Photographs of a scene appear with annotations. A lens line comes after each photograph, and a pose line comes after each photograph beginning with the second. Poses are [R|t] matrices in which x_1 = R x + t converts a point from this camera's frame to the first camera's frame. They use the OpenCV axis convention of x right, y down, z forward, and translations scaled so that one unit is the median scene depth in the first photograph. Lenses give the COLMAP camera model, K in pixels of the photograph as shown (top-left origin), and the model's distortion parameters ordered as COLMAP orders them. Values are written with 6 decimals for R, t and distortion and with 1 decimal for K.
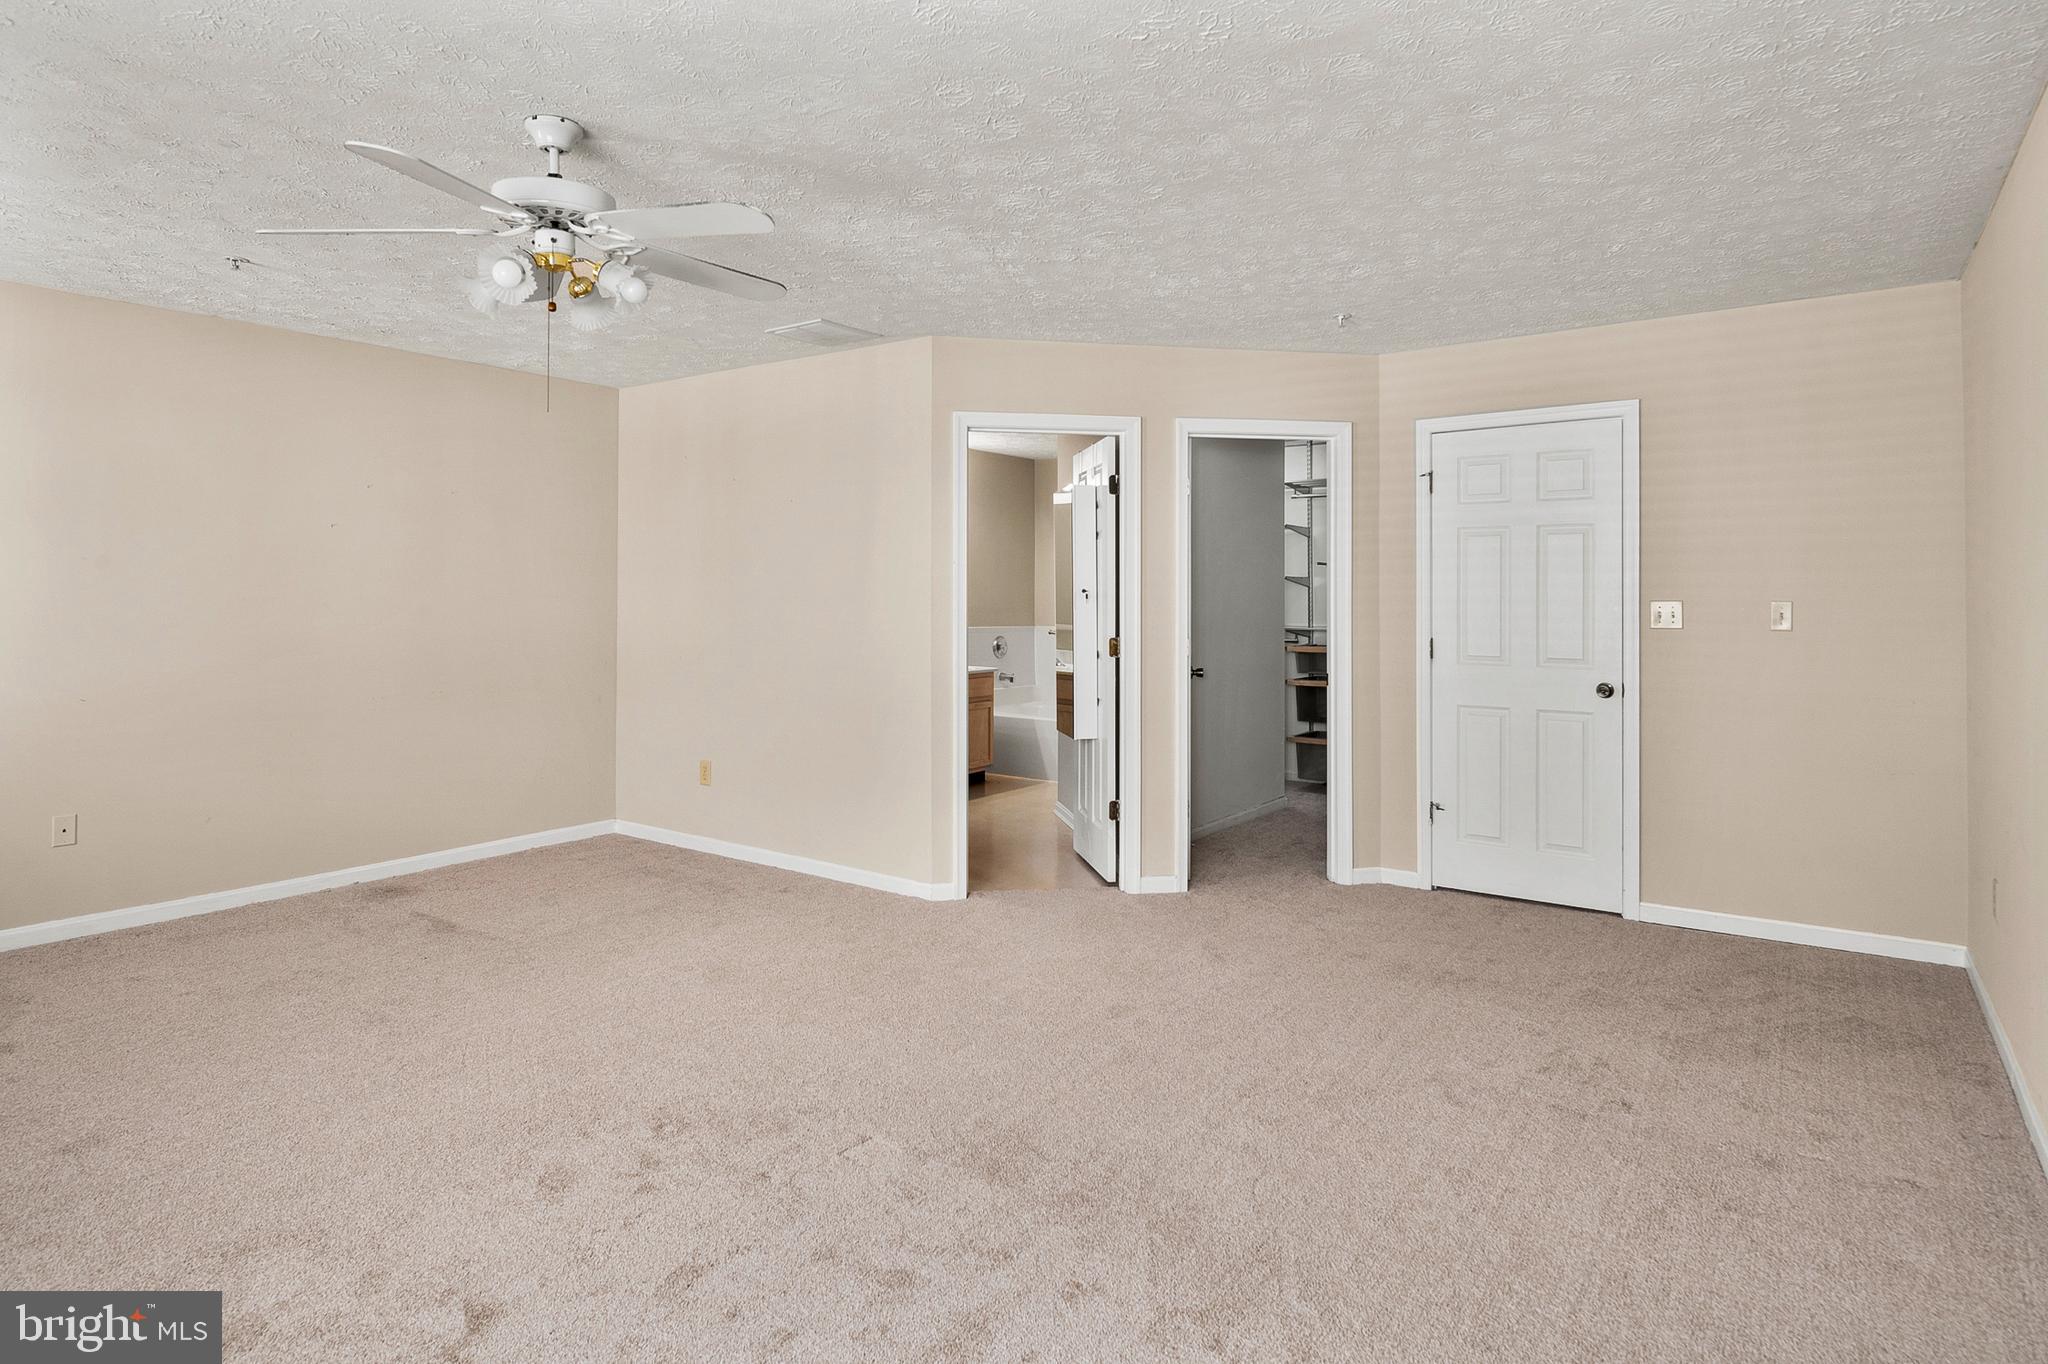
lens RADIAL K [[1106.4, 0, 1016.9], [0, 1106.4, 626.0], [0, 0, 1]] dist [-0.000577, -0.002853]
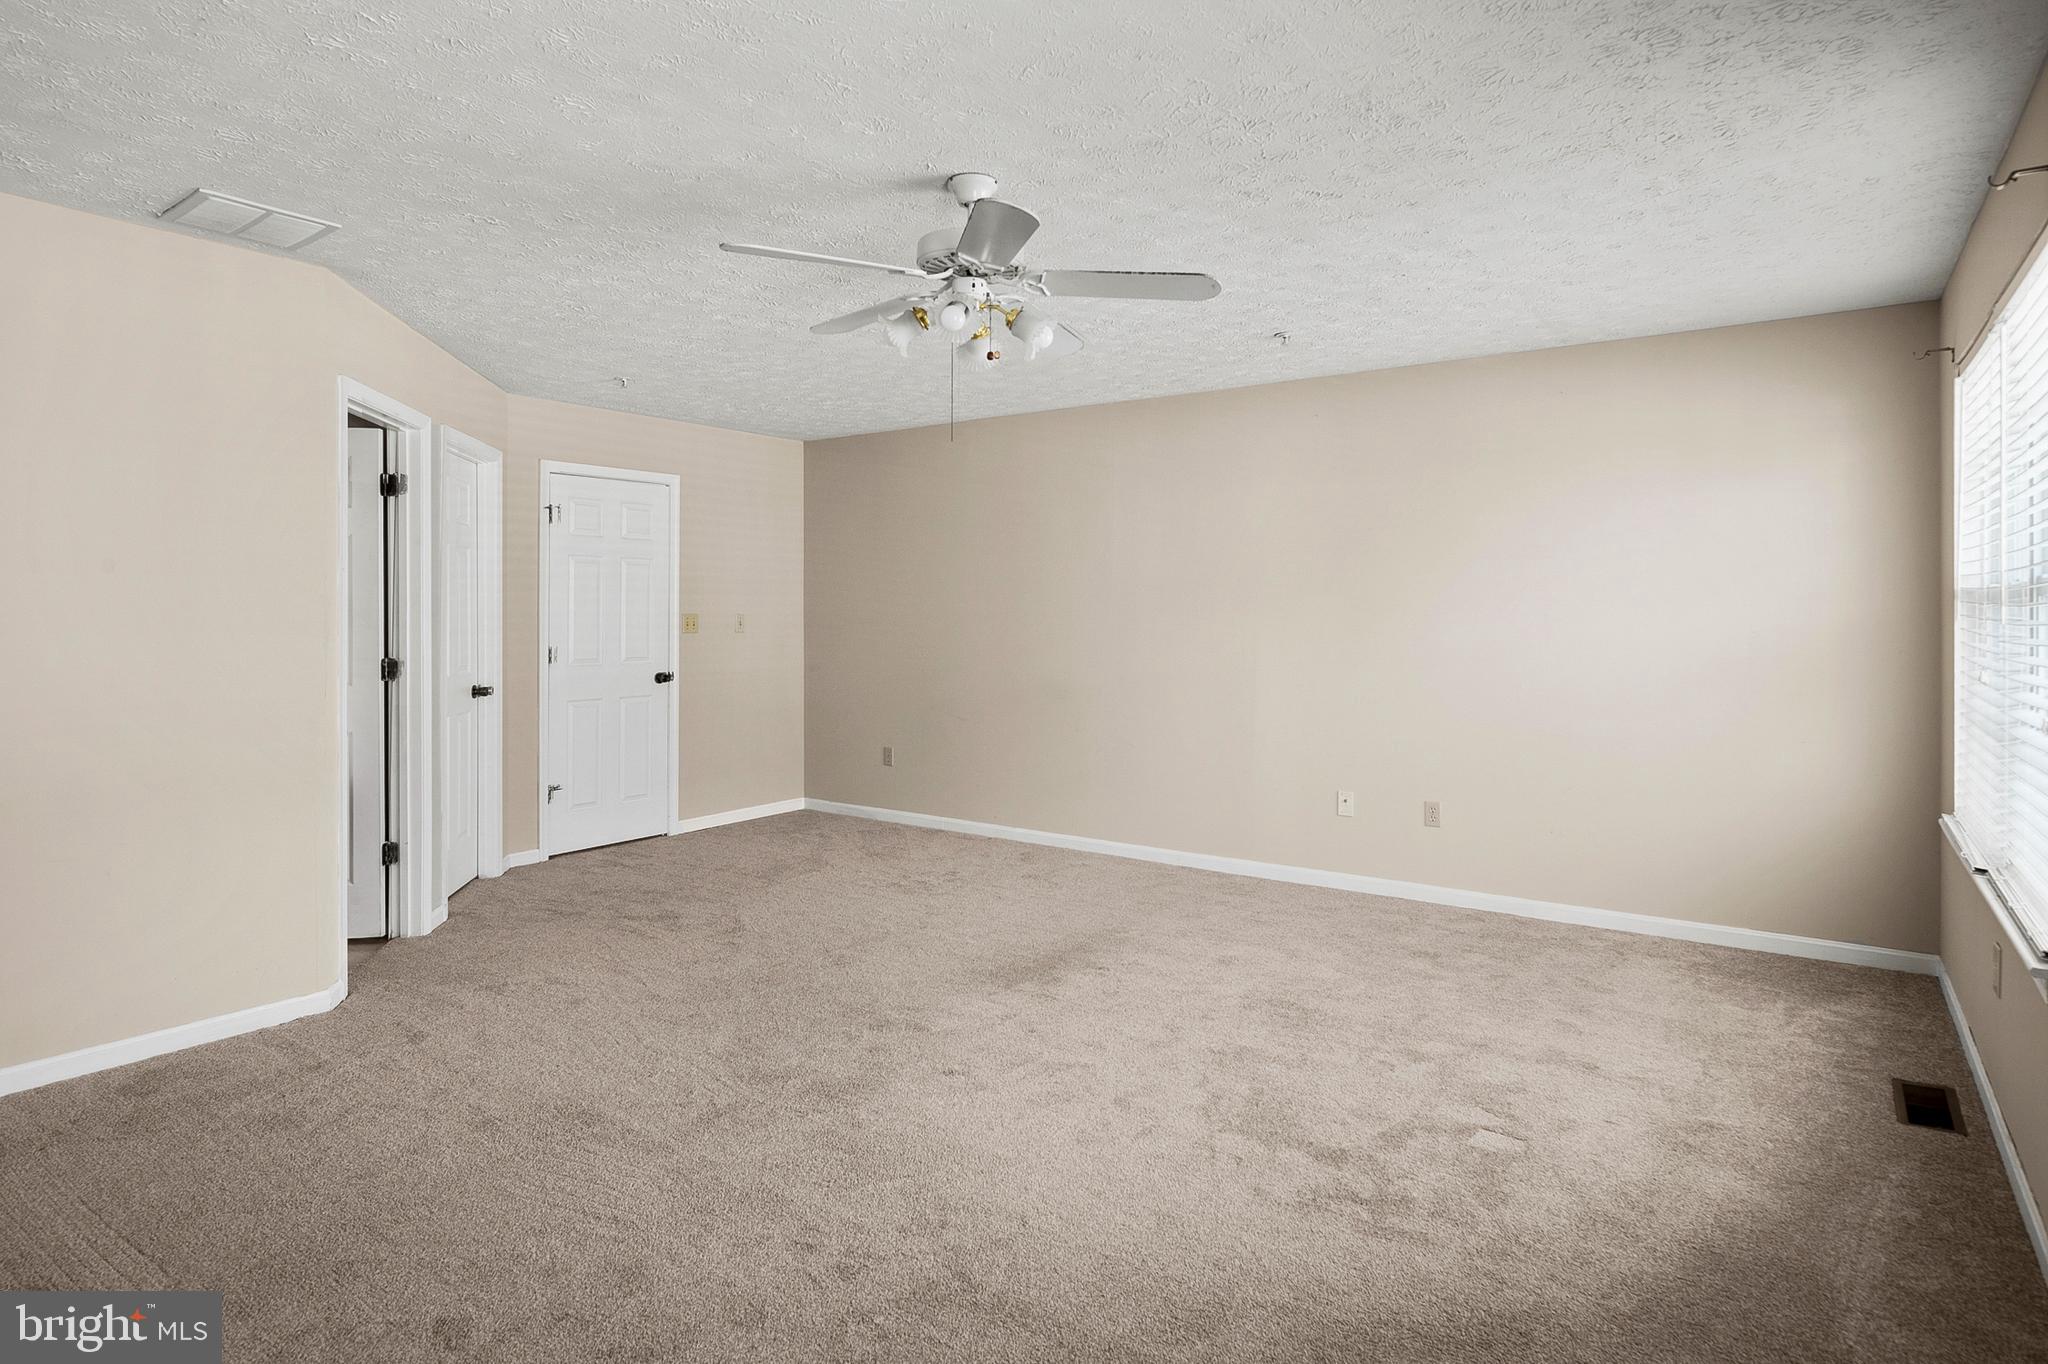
lens RADIAL K [[1106.4, 0, 1016.9], [0, 1106.4, 626.0], [0, 0, 1]] dist [-0.000577, -0.002853]
pose [[-0.019488, -0.005618, 0.999794, -0.820280], [0.036638, 0.999309, 0.006330, 0.000755], [-0.999139, 0.036754, -0.019269, 0.527982]]
